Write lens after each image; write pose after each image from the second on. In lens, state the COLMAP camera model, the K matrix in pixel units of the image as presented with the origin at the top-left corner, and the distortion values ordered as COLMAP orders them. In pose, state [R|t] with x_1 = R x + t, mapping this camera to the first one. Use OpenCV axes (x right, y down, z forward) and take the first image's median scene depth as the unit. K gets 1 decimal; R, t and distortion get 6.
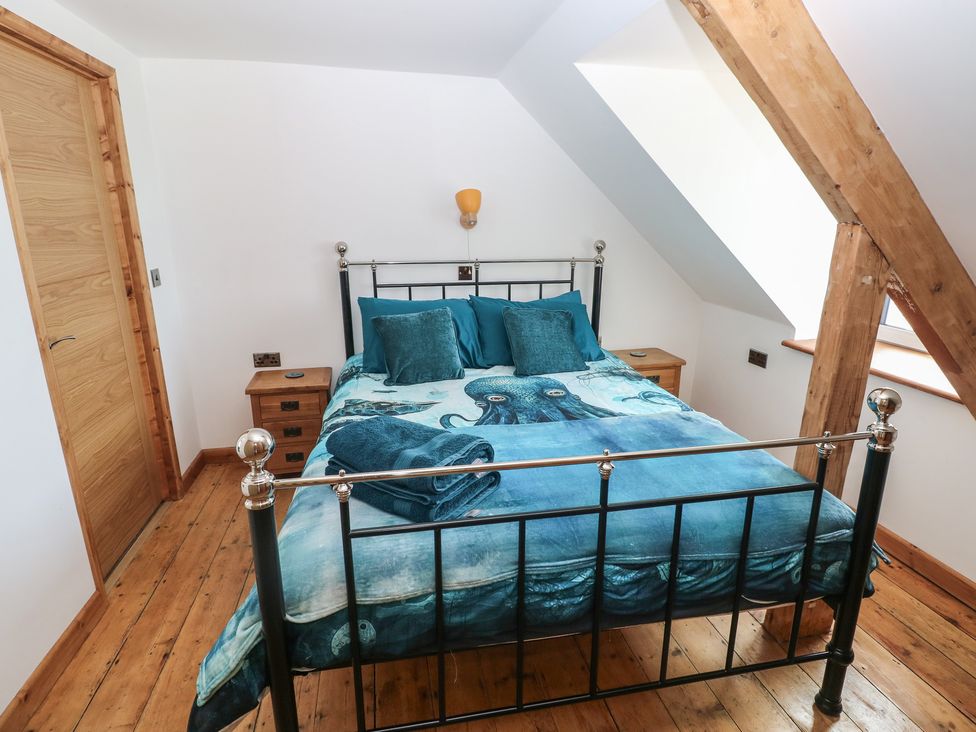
lens RADIAL K [[508.3, 0, 486.3], [0, 508.3, 358.7], [0, 0, 1]] dist [-0.000469, -0.013973]
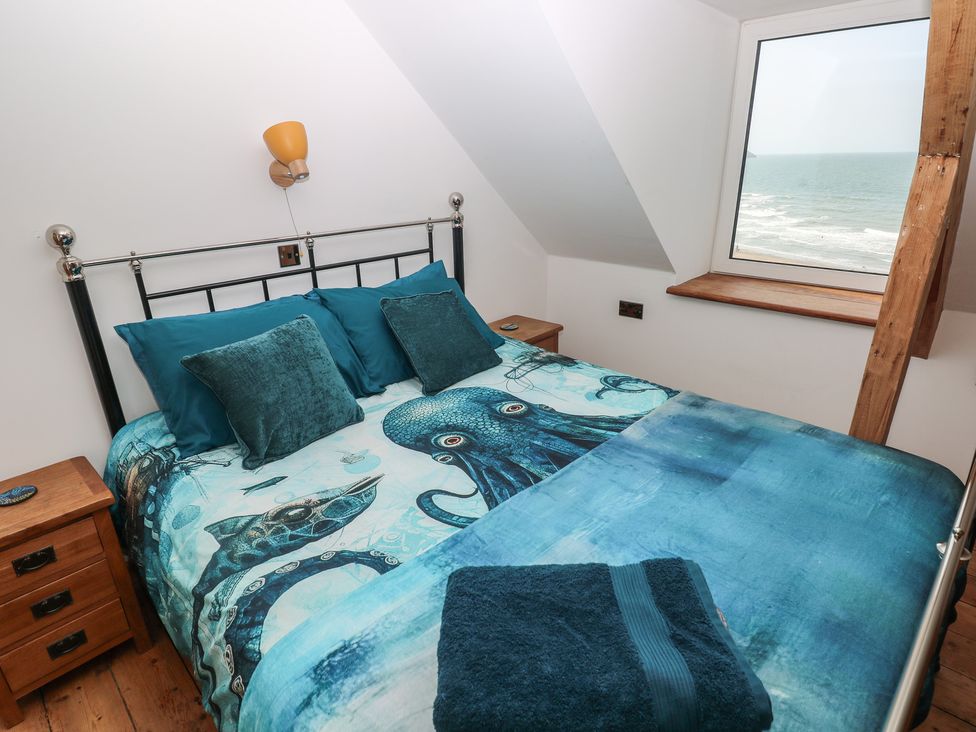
lens RADIAL K [[526.4, 0, 488.0], [0, 526.4, 366.0], [0, 0, 1]] dist [-0.012529, -0.000100]
pose [[0.834629, -0.222050, 0.504071, -0.232100], [0.175561, 0.974655, 0.138659, -0.091538], [-0.522085, -0.027234, 0.852459, 0.333475]]
